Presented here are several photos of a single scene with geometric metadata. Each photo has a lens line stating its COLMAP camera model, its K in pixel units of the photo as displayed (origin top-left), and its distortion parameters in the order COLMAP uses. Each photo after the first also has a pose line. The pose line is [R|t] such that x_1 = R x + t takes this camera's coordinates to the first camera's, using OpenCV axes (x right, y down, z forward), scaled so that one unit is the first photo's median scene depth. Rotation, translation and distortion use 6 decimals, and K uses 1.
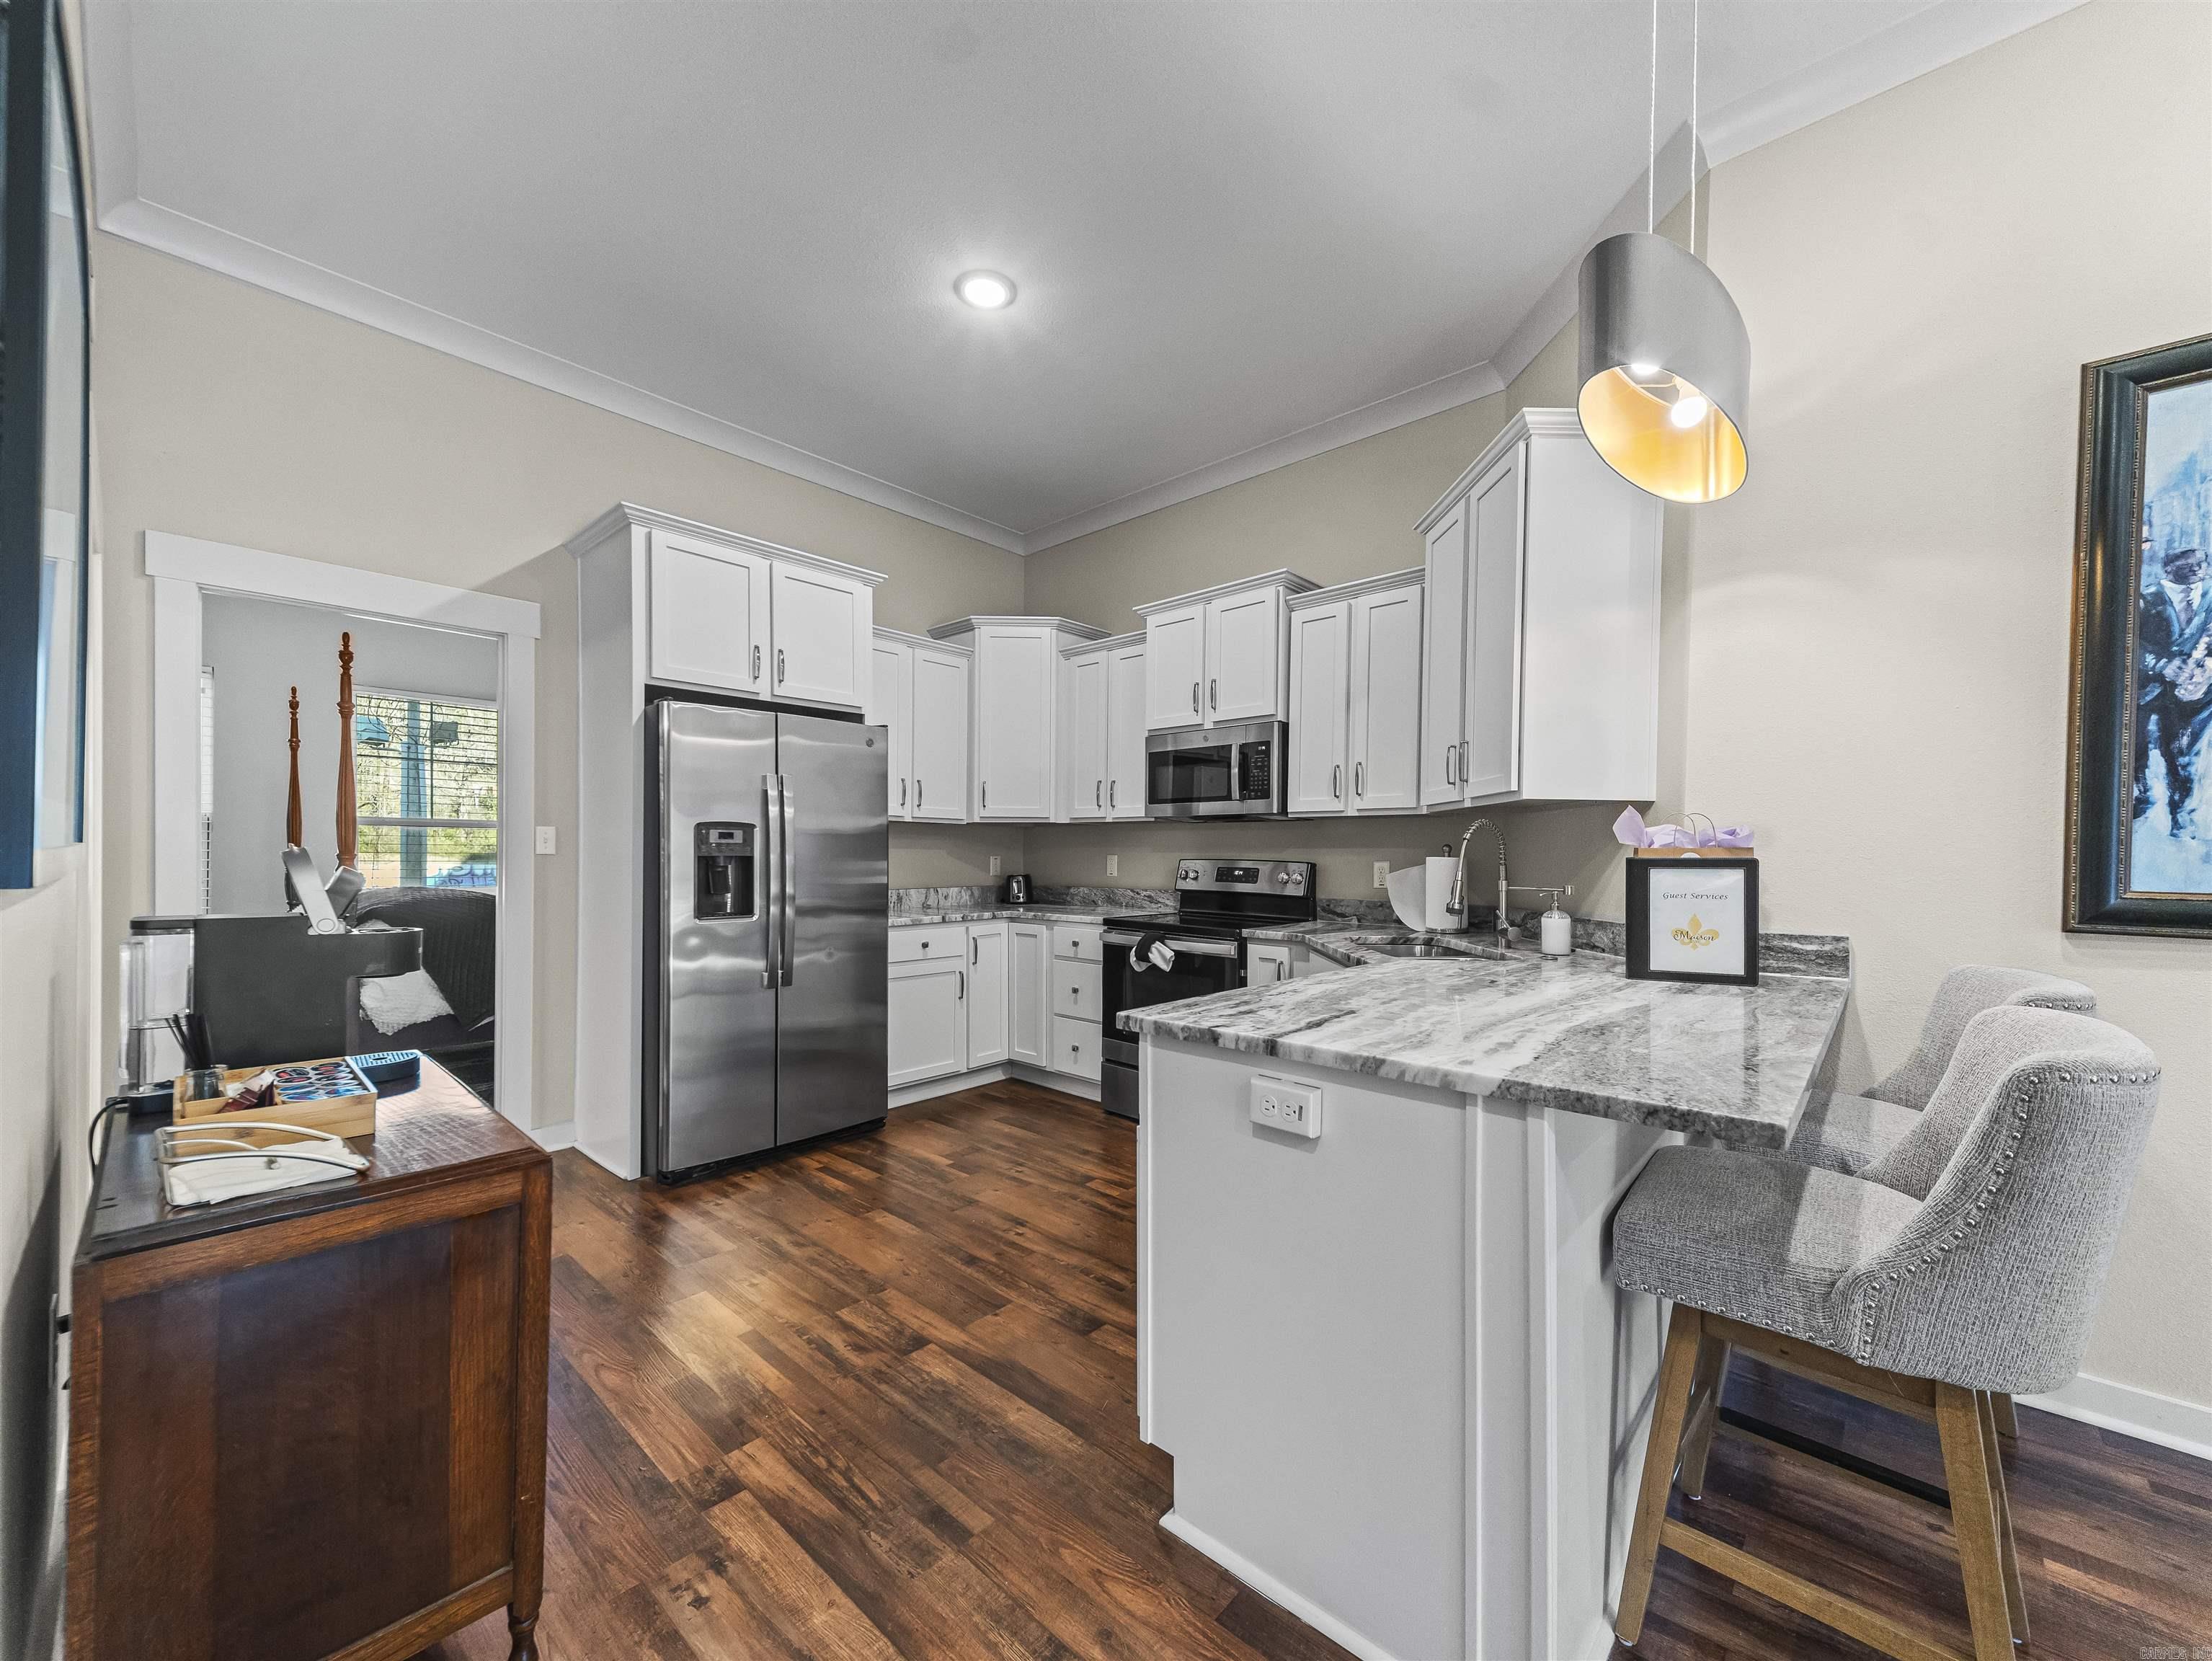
lens RADIAL K [[851.4, 0, 1106.9], [0, 851.4, 861.8], [0, 0, 1]] dist [0.016929, -0.000020]
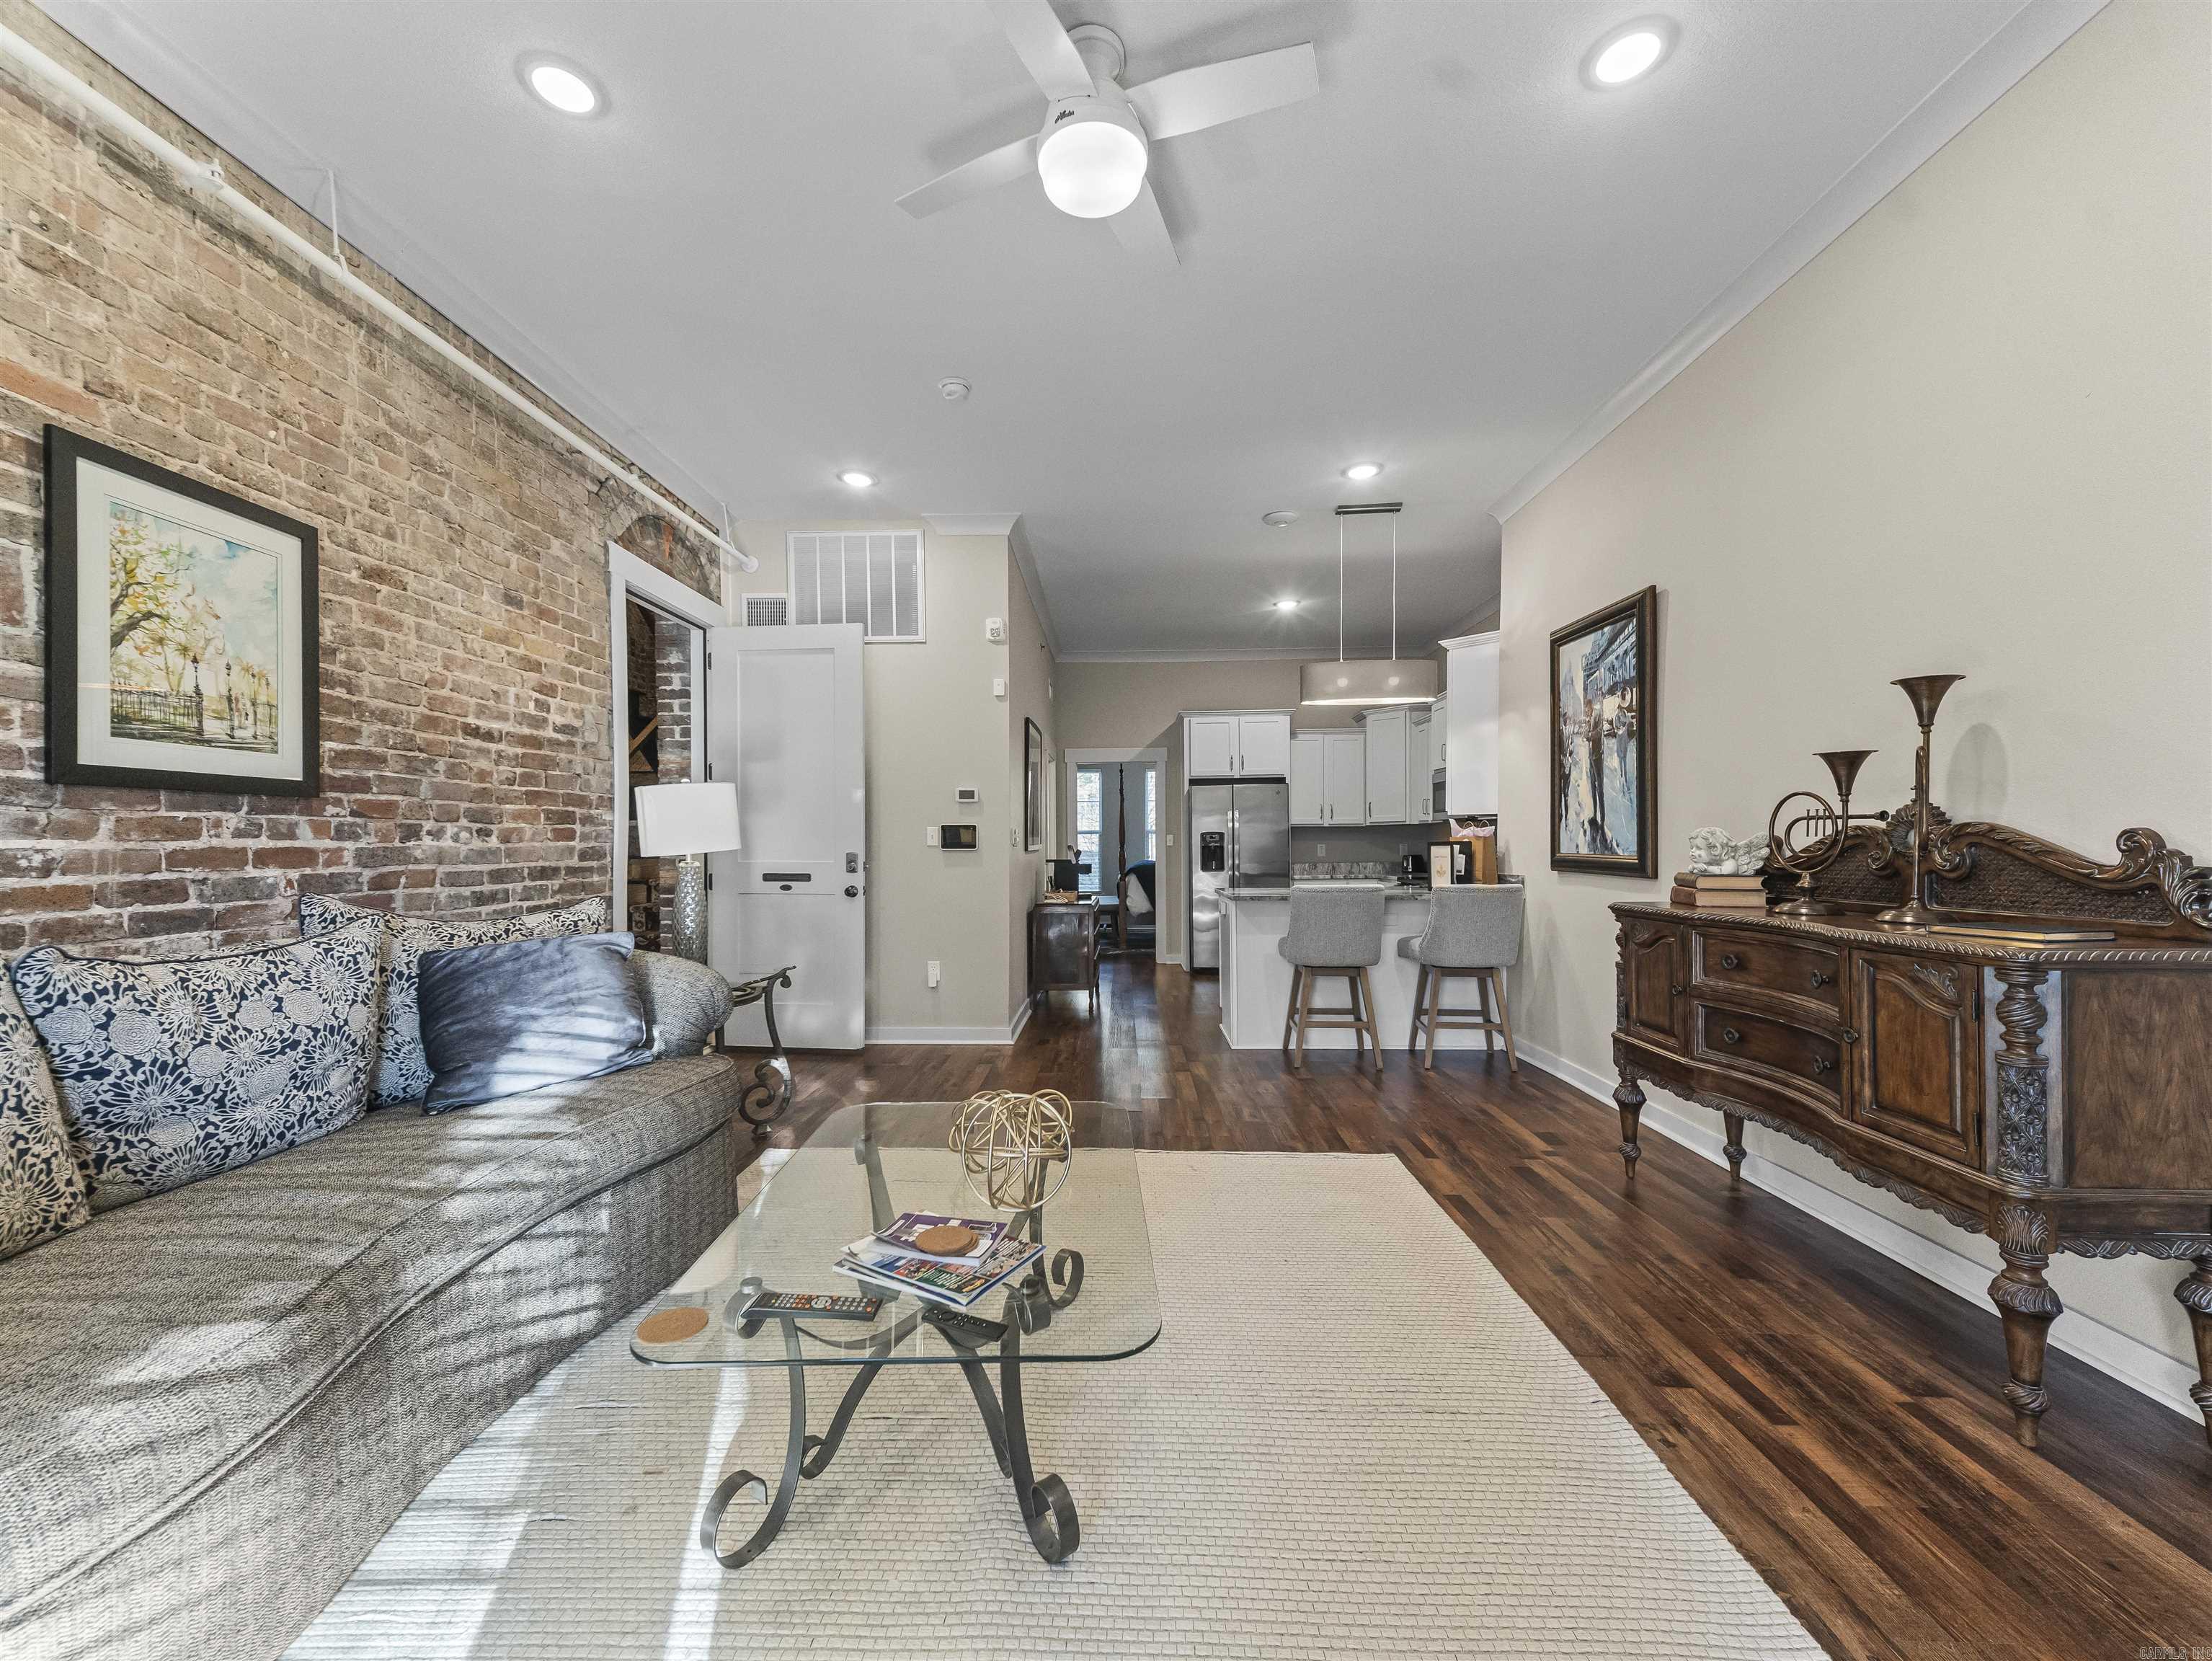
lens RADIAL K [[859.0, 0, 1110.9], [0, 859.0, 839.5], [0, 0, 1]] dist [0.017342, -0.000142]
pose [[0.655245, -0.014214, -0.755283, 1.037537], [0.001819, 0.999850, -0.017238, 0.017178], [0.755414, 0.009921, 0.655172, -0.718266]]
